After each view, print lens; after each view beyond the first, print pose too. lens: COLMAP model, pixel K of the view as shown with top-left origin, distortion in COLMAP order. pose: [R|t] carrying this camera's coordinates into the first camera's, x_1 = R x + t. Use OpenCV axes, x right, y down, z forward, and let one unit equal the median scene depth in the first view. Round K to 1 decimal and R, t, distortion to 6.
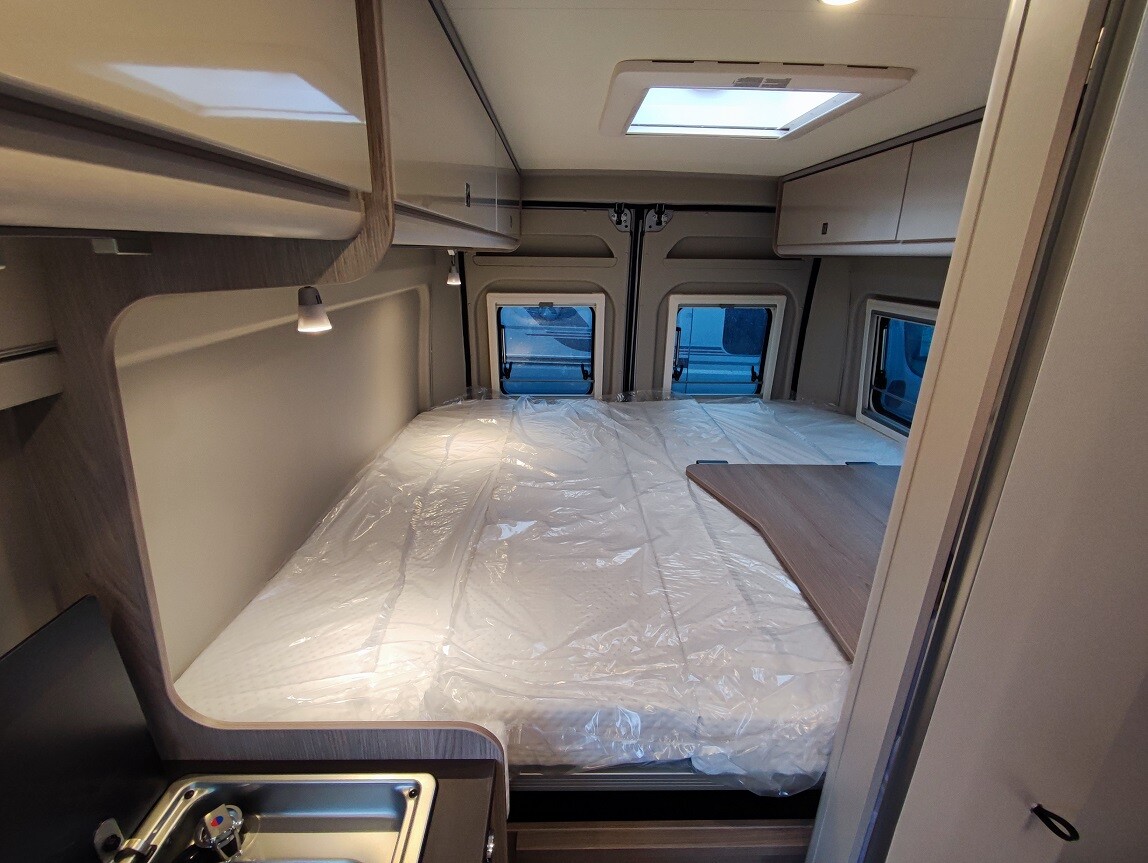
lens RADIAL K [[527.0, 0, 567.8], [0, 527.0, 438.0], [0, 0, 1]] dist [0.000400, -0.000695]
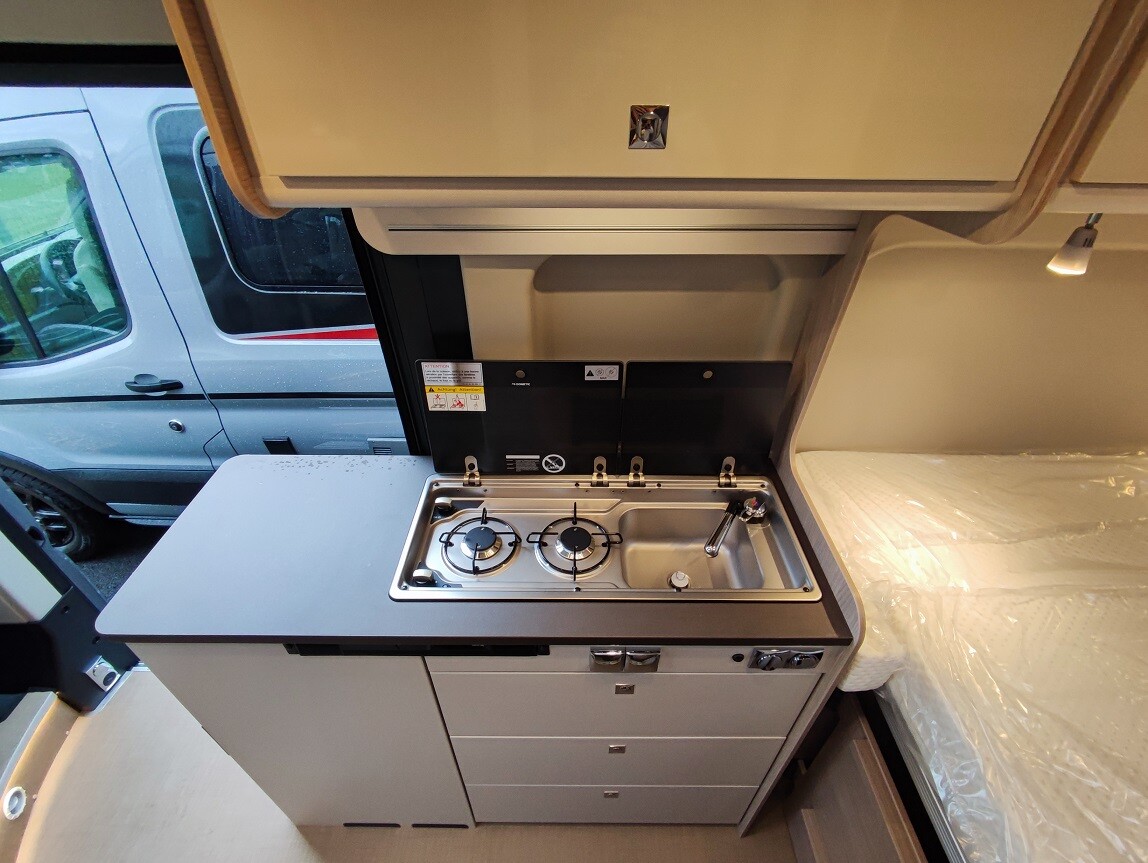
lens RADIAL K [[527.0, 0, 573.8], [0, 527.0, 433.4], [0, 0, 1]] dist [0.000400, -0.000695]
pose [[-0.018719, 0.592295, -0.805504, 0.557963], [-0.341326, 0.753459, 0.561958, -0.219217], [0.939759, 0.285458, 0.188062, 0.005211]]
